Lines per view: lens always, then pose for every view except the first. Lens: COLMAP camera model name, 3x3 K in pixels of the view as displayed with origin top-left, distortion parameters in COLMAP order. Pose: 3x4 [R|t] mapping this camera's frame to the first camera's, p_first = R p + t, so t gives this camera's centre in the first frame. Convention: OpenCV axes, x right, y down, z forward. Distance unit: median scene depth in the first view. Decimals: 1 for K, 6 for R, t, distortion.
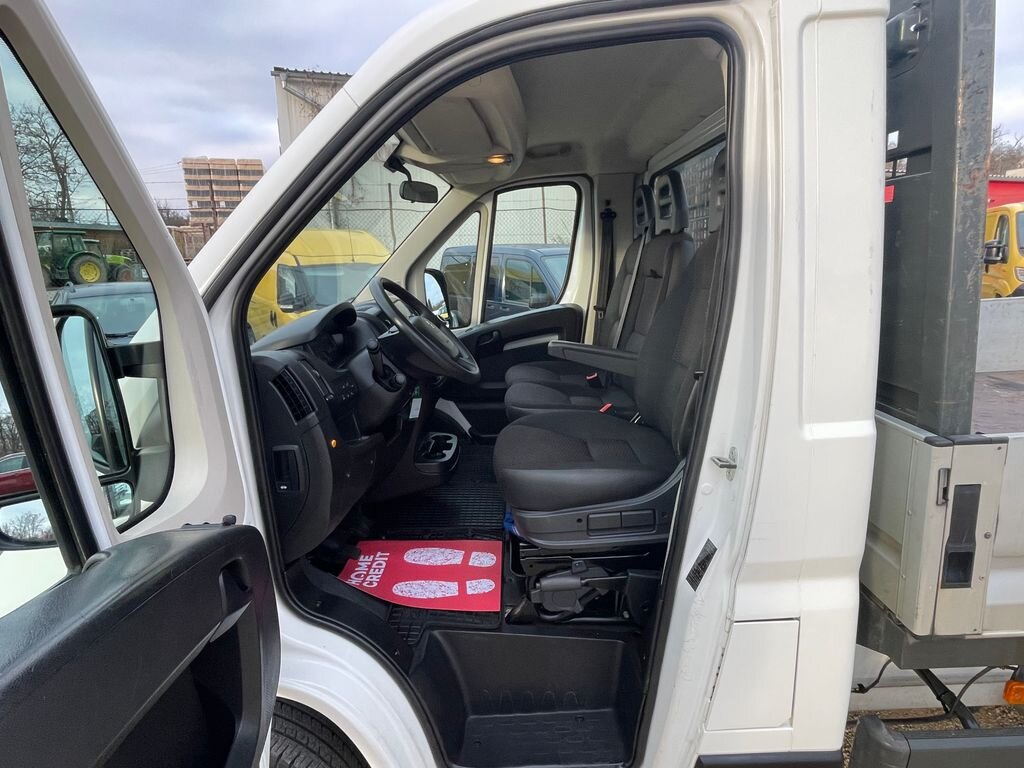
lens RADIAL K [[568.1, 0, 512.0], [0, 568.1, 384.0], [0, 0, 1]] dist [-0.001739, 0.002903]
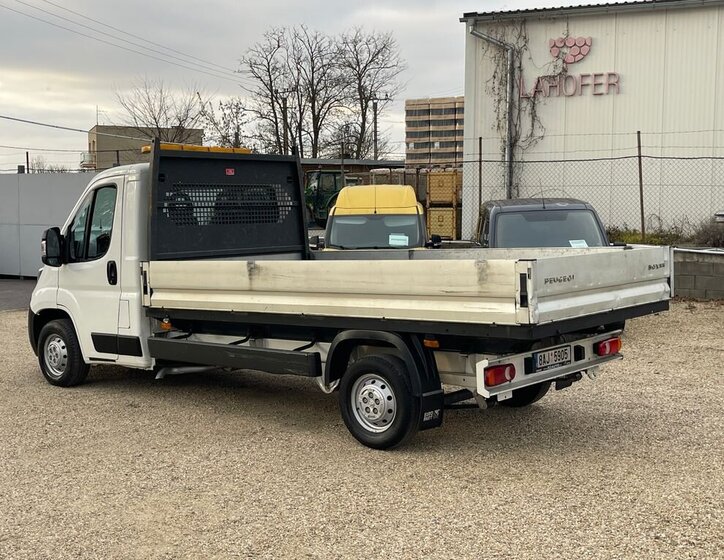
lens RADIAL K [[920.5, 0, 377.7], [0, 920.5, 282.2], [0, 0, 1]] dist [0.168072, -0.743248]
pose [[0.774690, 0.071779, -0.628254, 2.632834], [-0.148597, 0.986379, -0.070537, 0.192504], [0.614633, 0.148001, 0.774804, -1.396397]]
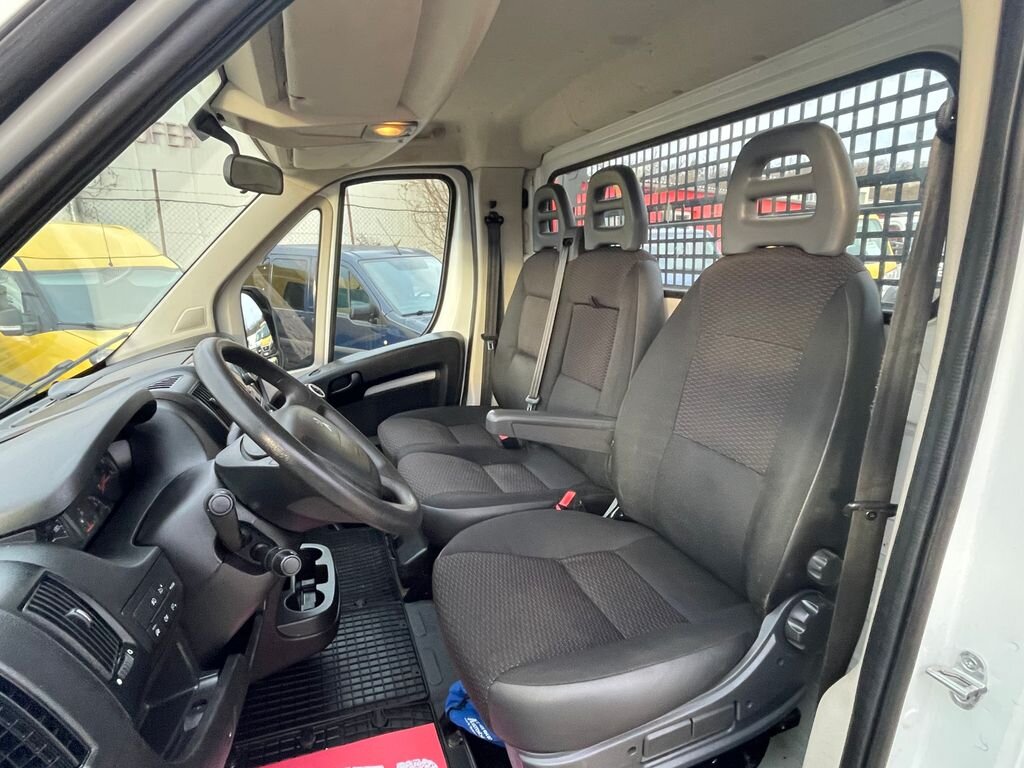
lens RADIAL K [[568.1, 0, 512.0], [0, 568.1, 384.0], [0, 0, 1]] dist [-0.001739, 0.002903]
pose [[0.941126, -0.065160, 0.331718, -0.082780], [0.065088, 0.997815, 0.011339, -0.074721], [-0.331732, 0.010919, 0.943310, 0.240577]]
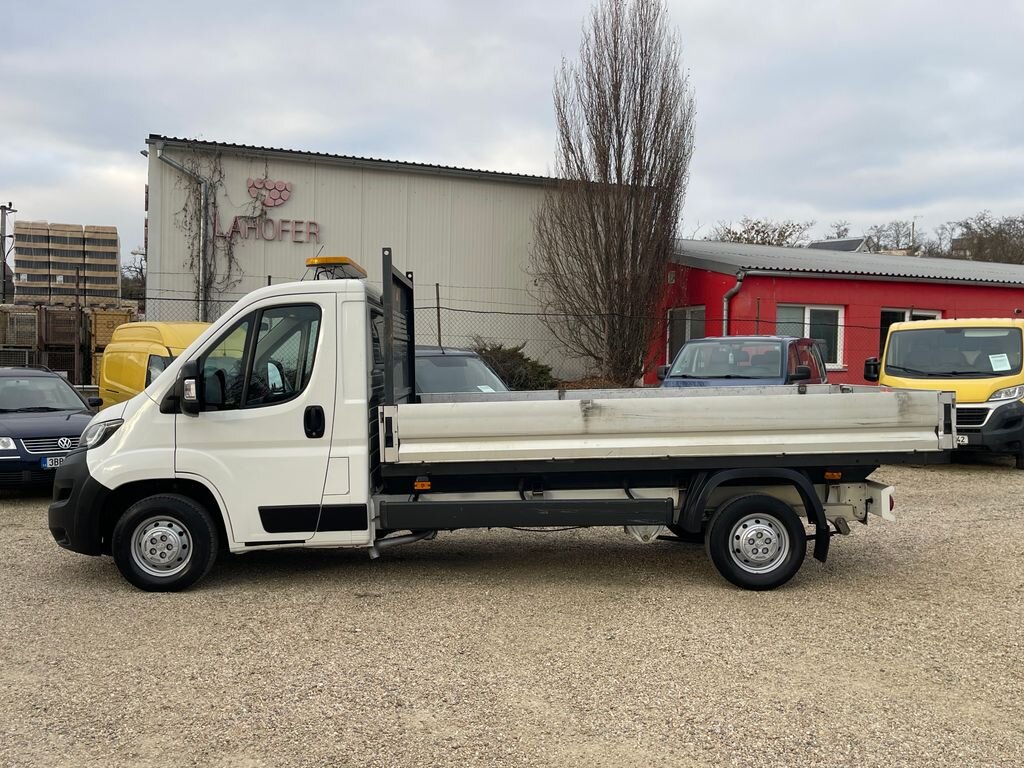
lens RADIAL K [[933.0, 0, 512.0], [0, 933.0, 384.0], [0, 0, 1]] dist [0.043794, -0.007135]
pose [[0.998721, 0.037282, 0.034153, 0.505890], [-0.029912, 0.980272, -0.195374, 0.412635], [-0.040763, 0.194103, 0.980134, -1.842446]]
